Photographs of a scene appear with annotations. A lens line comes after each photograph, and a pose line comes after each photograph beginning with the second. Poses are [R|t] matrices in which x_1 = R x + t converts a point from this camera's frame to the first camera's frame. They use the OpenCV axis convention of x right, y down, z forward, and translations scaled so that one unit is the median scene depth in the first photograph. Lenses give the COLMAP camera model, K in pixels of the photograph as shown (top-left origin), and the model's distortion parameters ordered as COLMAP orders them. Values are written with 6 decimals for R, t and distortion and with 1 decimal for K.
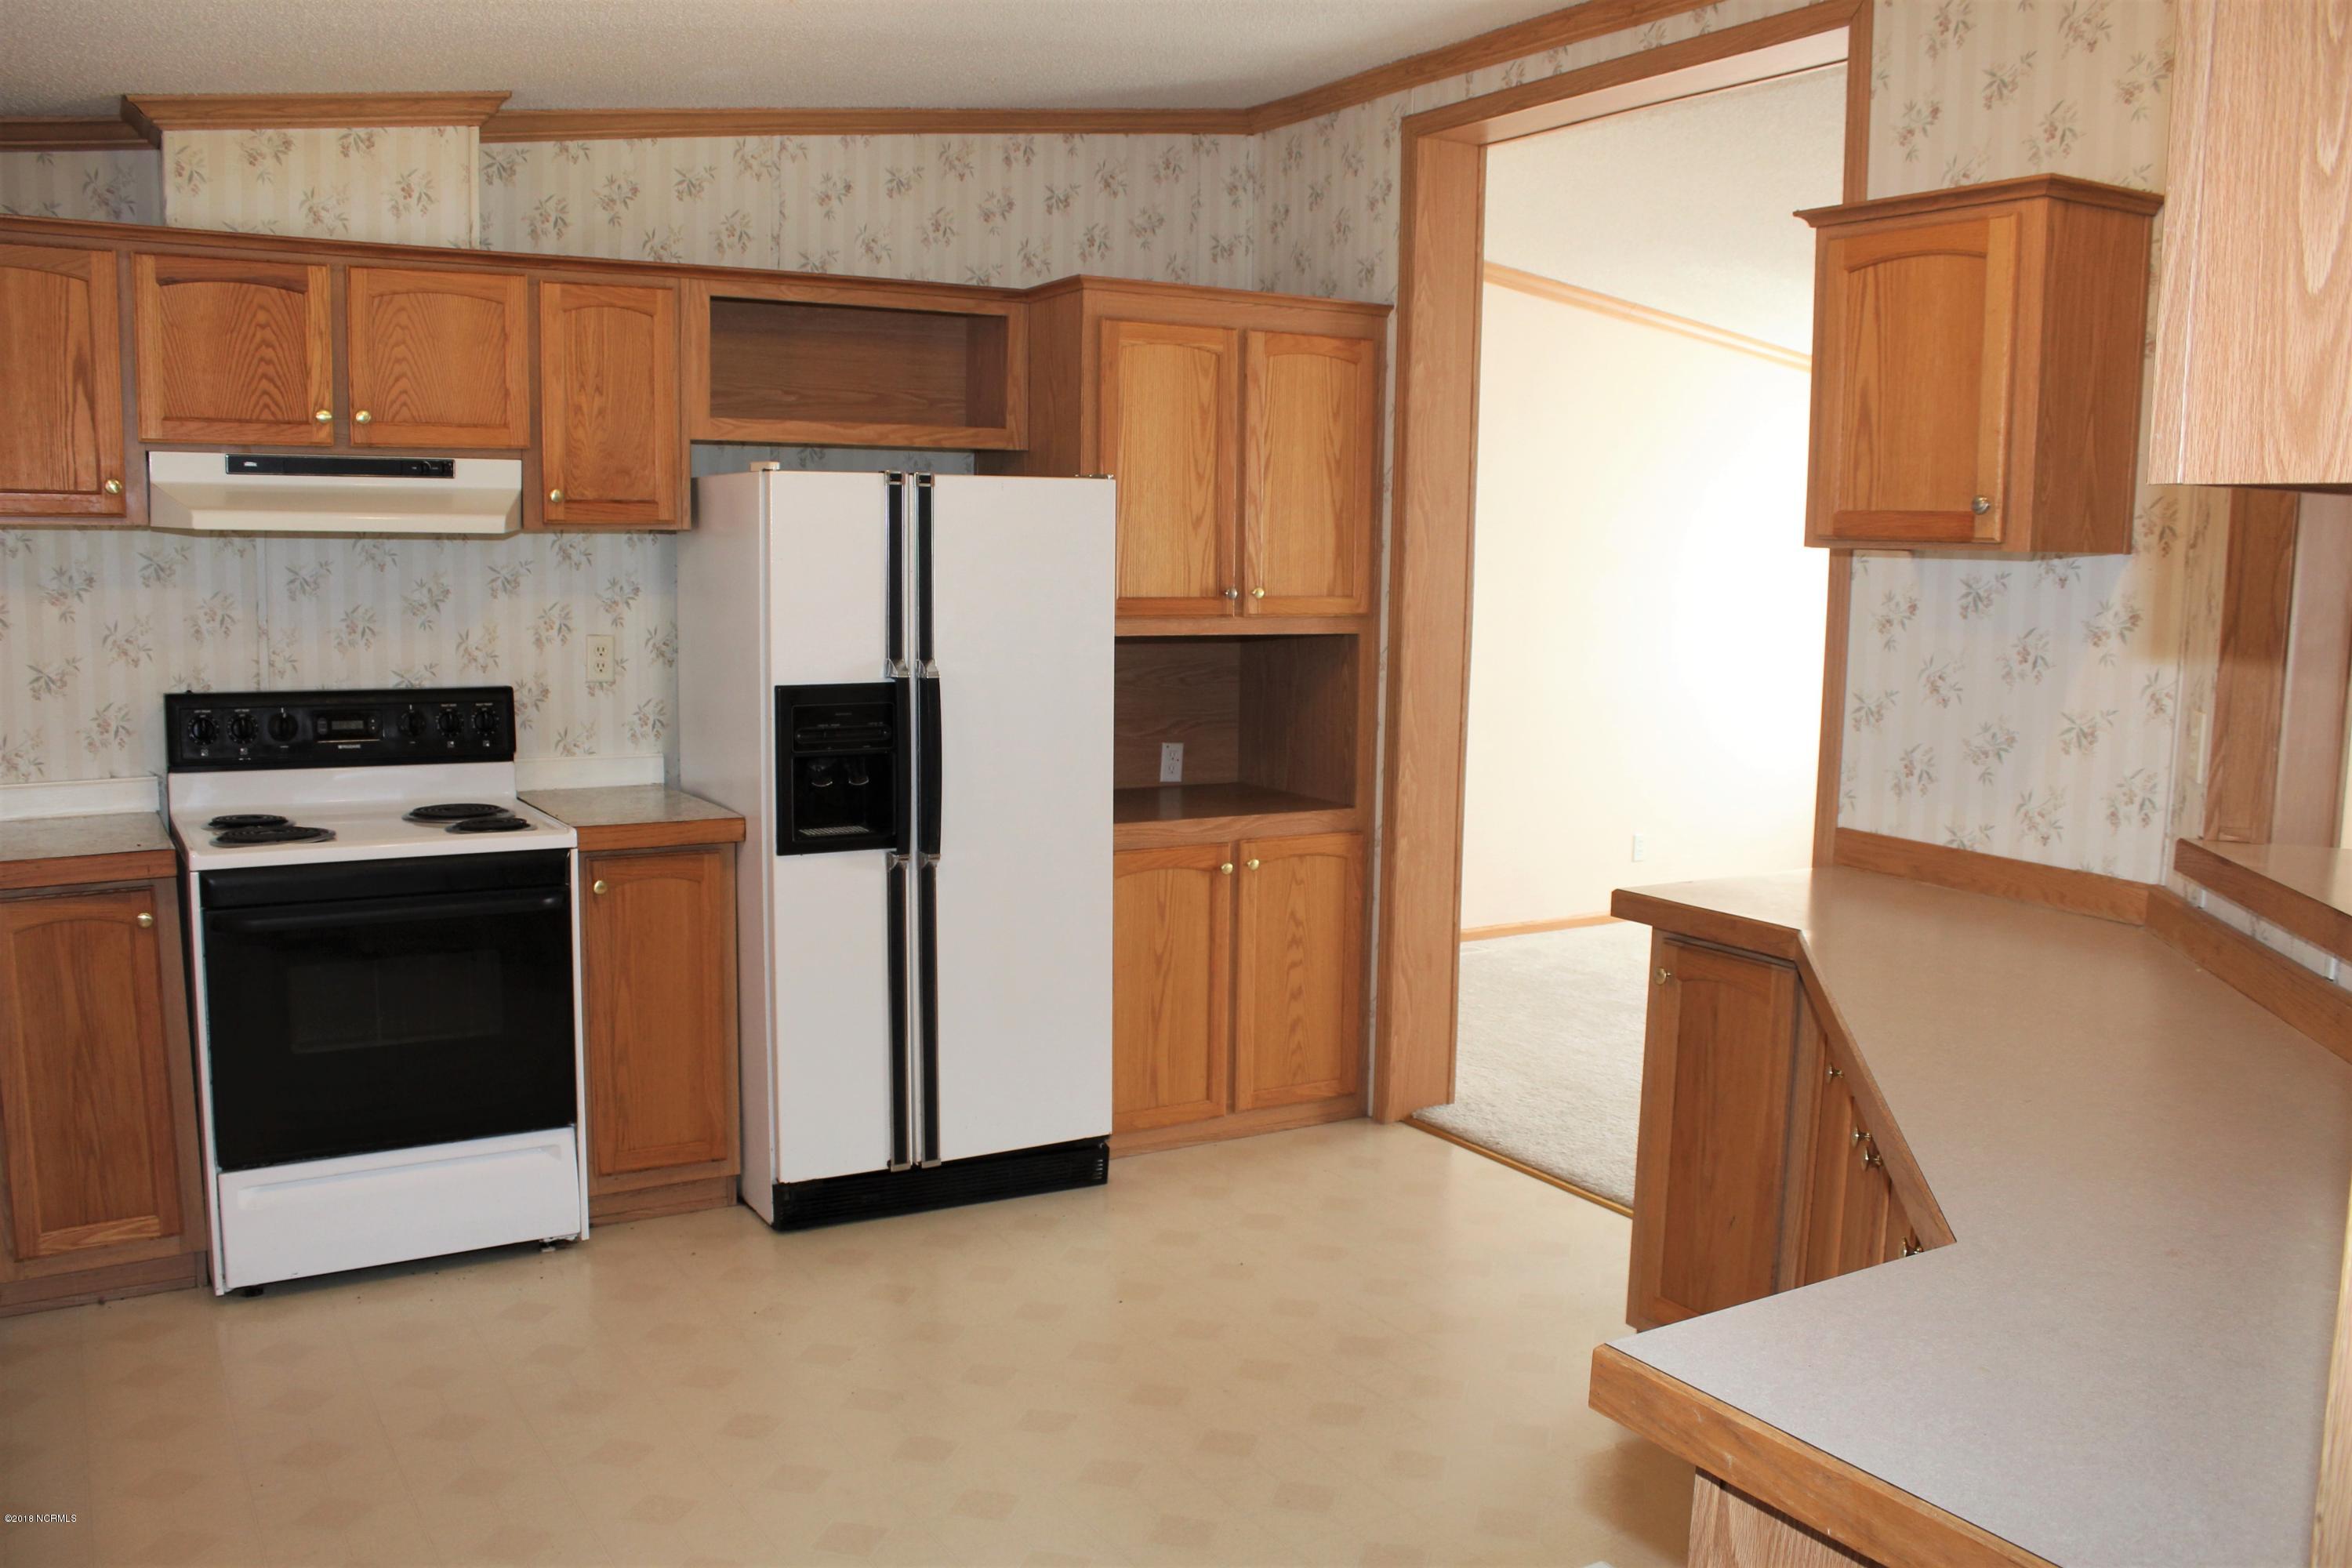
lens RADIAL K [[1962.8, 0, 1184.9], [0, 1962.8, 807.5], [0, 0, 1]] dist [-0.163258, 0.148789]
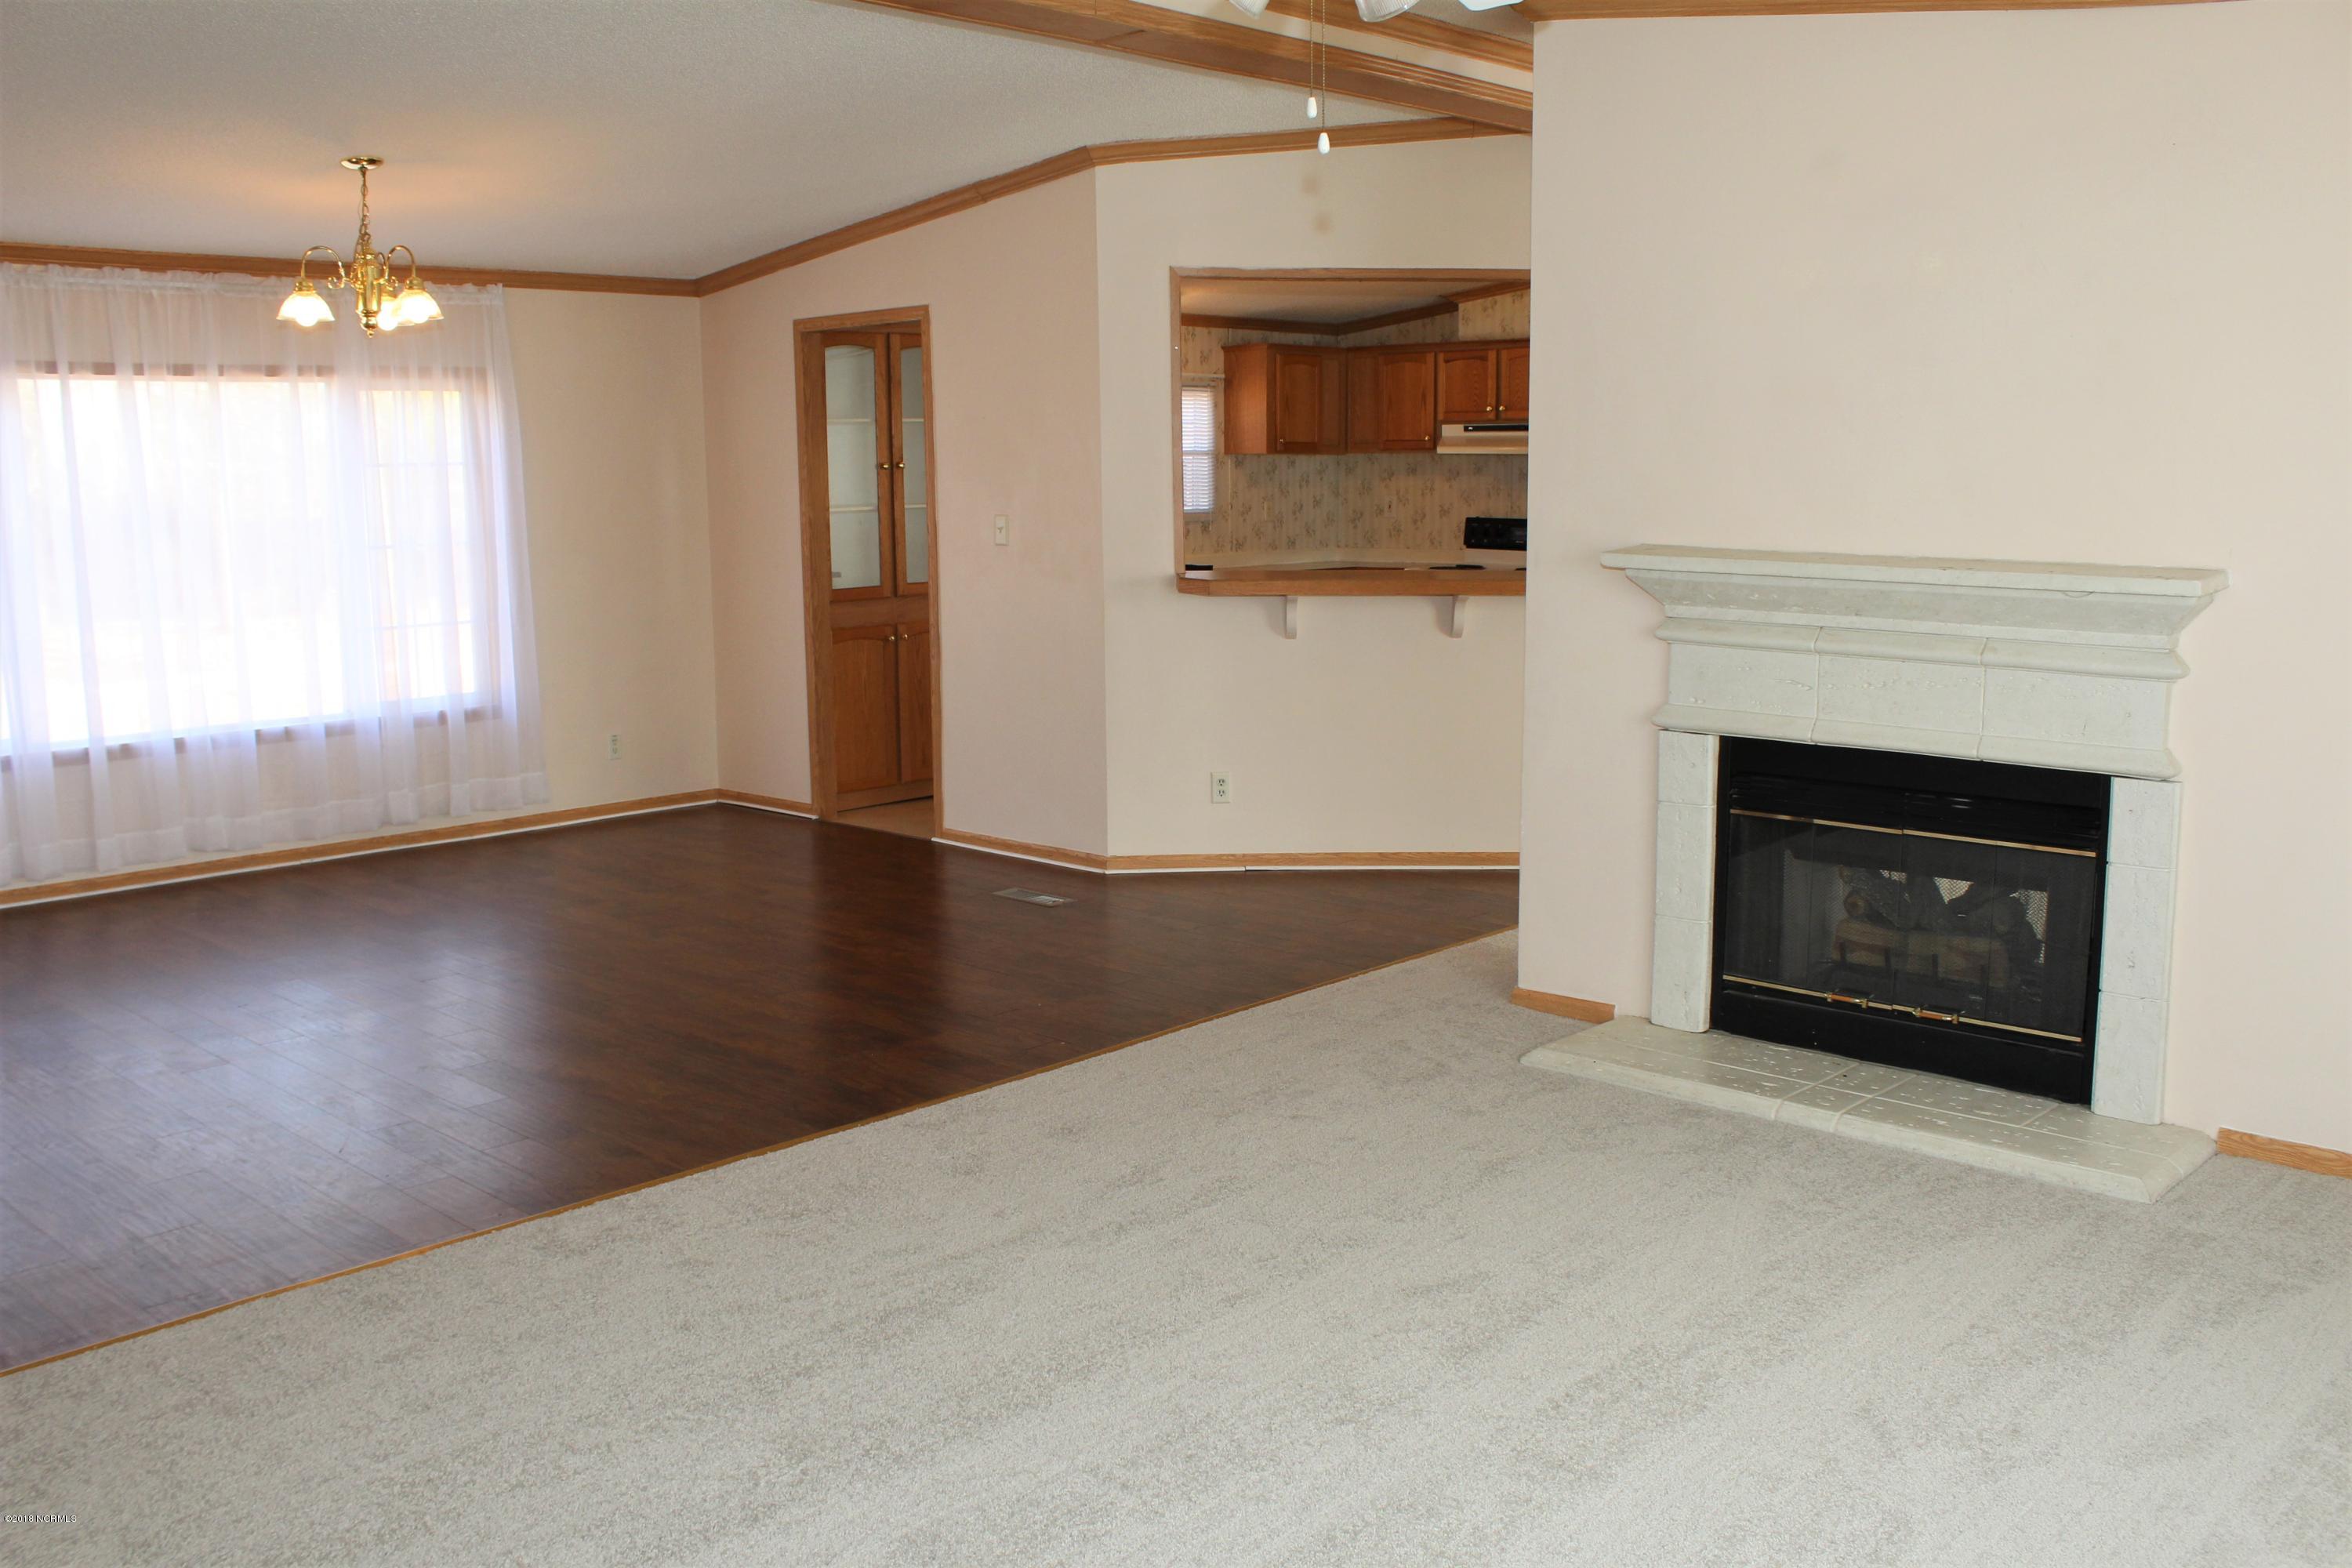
lens RADIAL K [[2027.8, 0, 1190.6], [0, 2027.8, 767.0], [0, 0, 1]] dist [-0.088618, 0.002841]
pose [[0.279798, 0.125878, -0.951771, 1.917842], [-0.116609, 0.988483, 0.096453, 0.051899], [0.952951, 0.083997, 0.291254, -0.125106]]
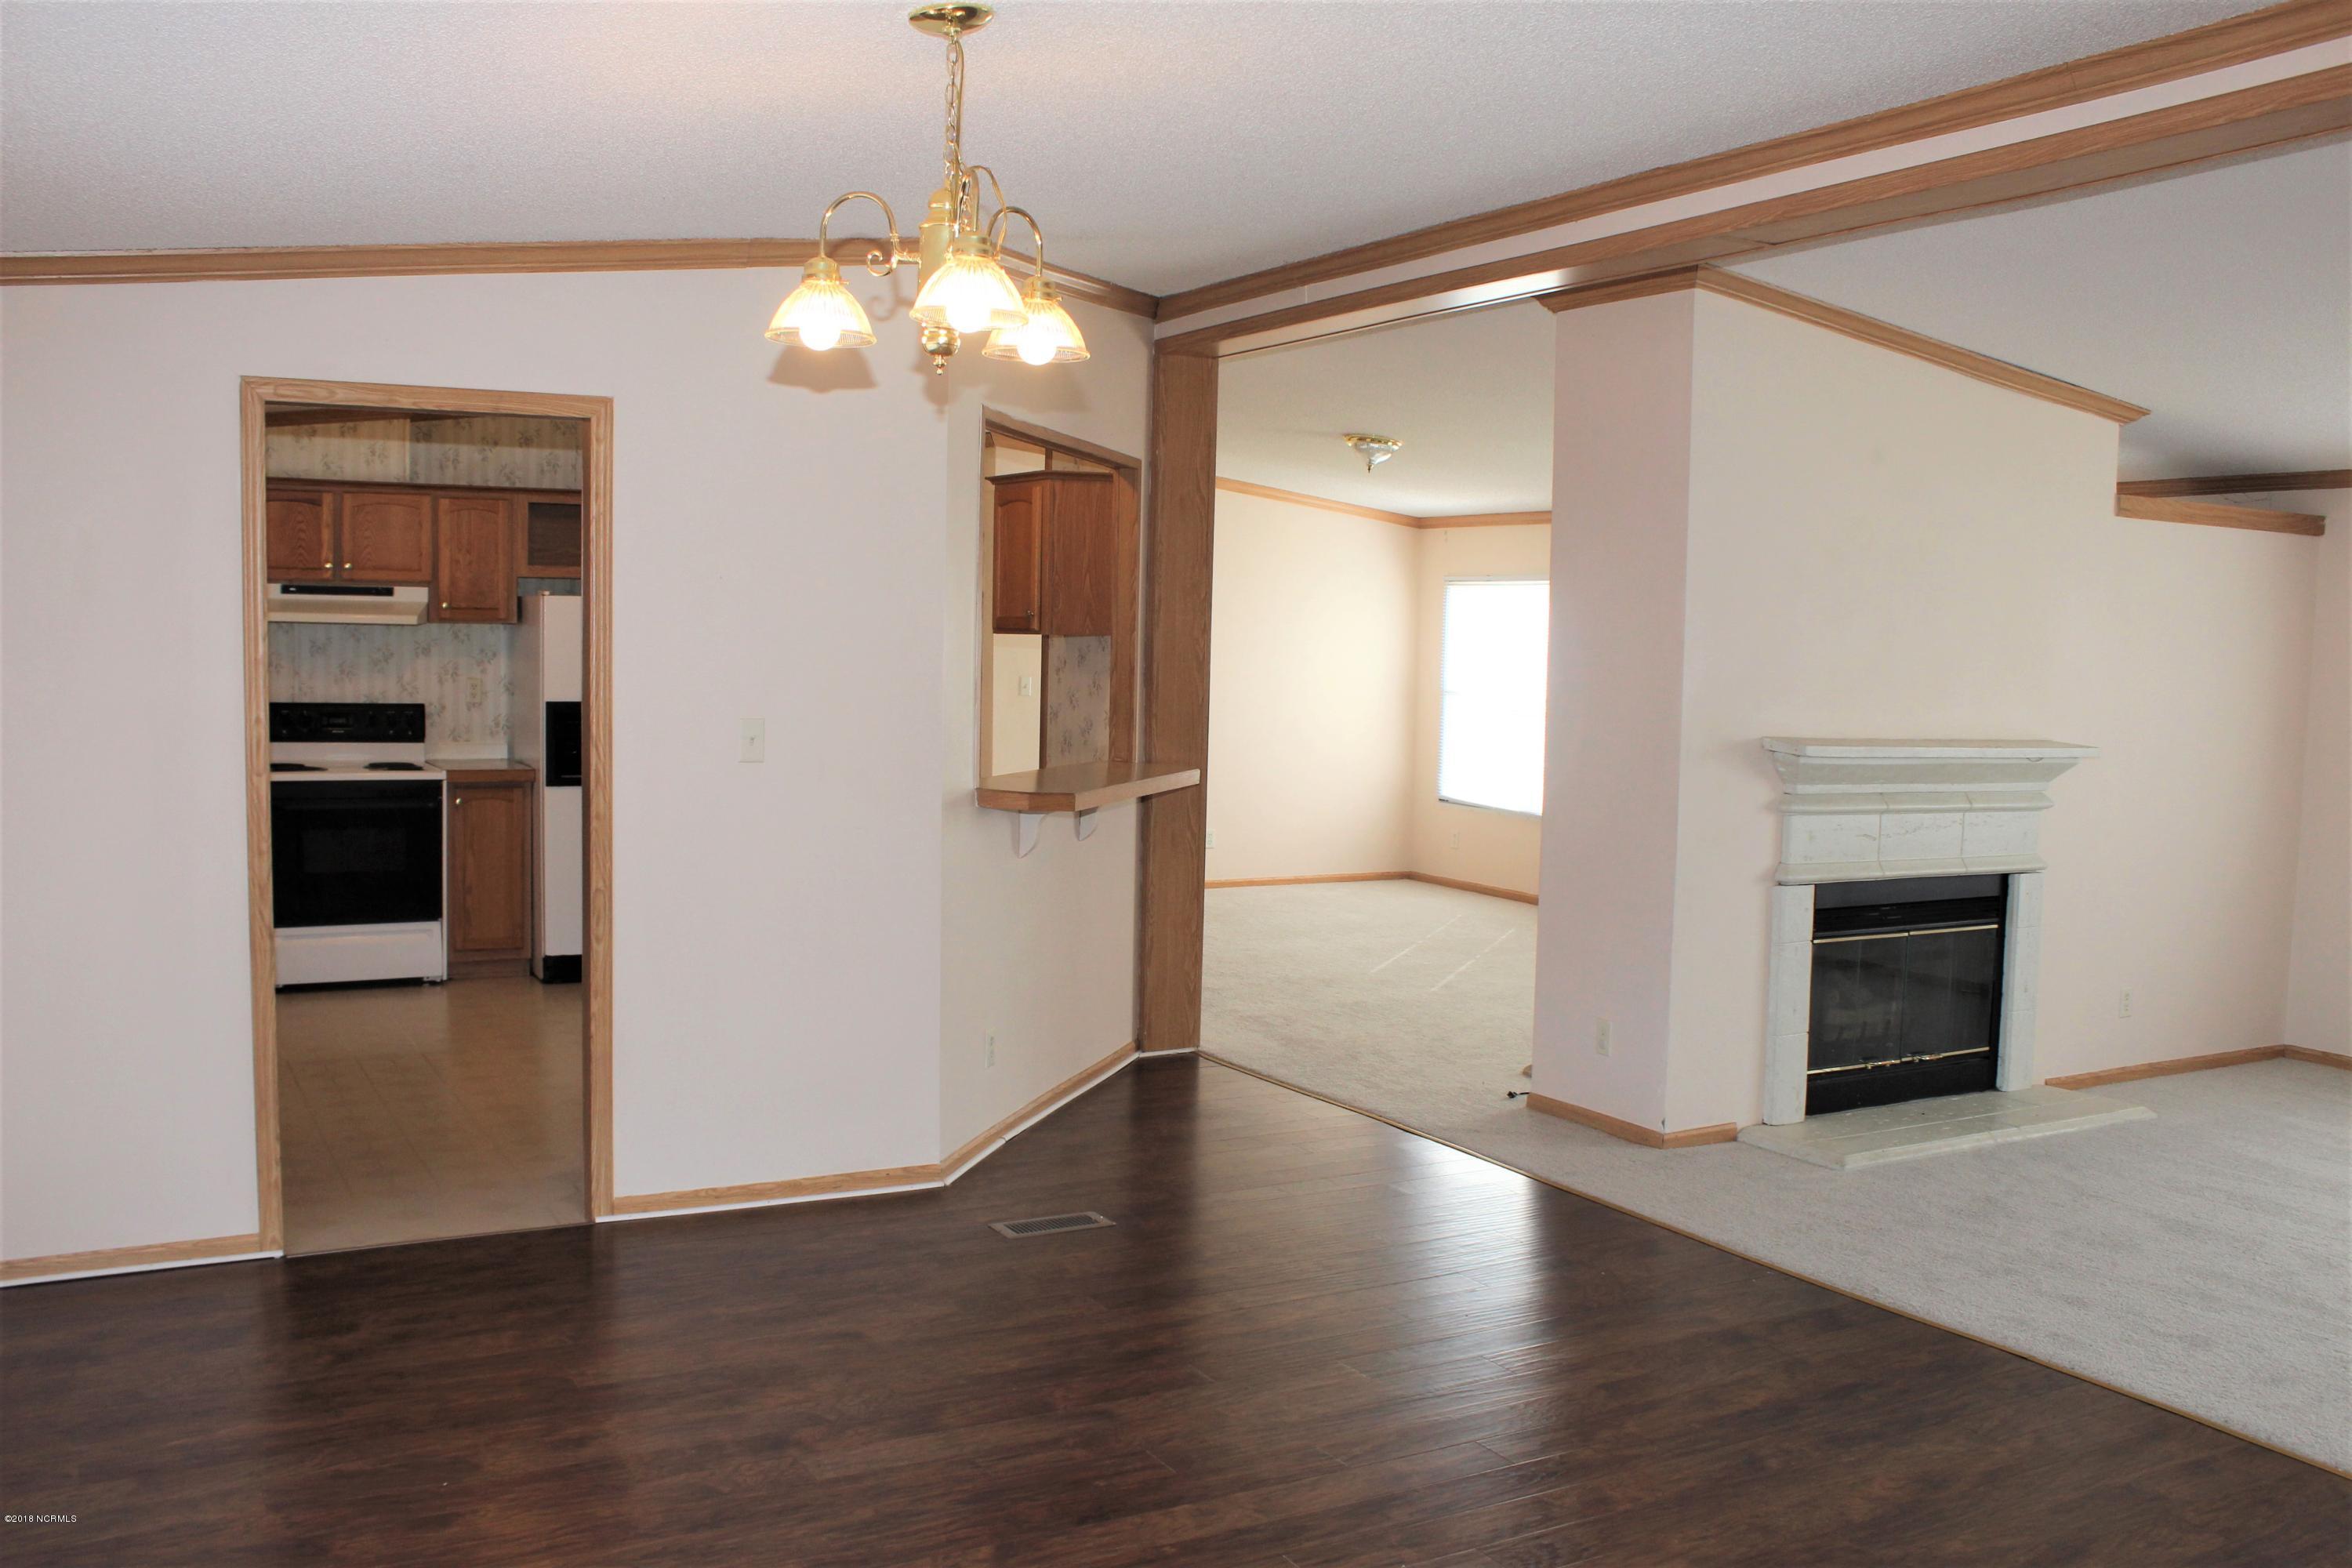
lens RADIAL K [[1962.8, 0, 1156.0], [0, 1962.8, 815.1], [0, 0, 1]] dist [-0.163258, 0.148789]
pose [[0.999120, 0.013367, -0.039759, 0.480409], [-0.015192, 0.998828, -0.045948, 0.131639], [0.039098, 0.046512, 0.998152, -0.923280]]
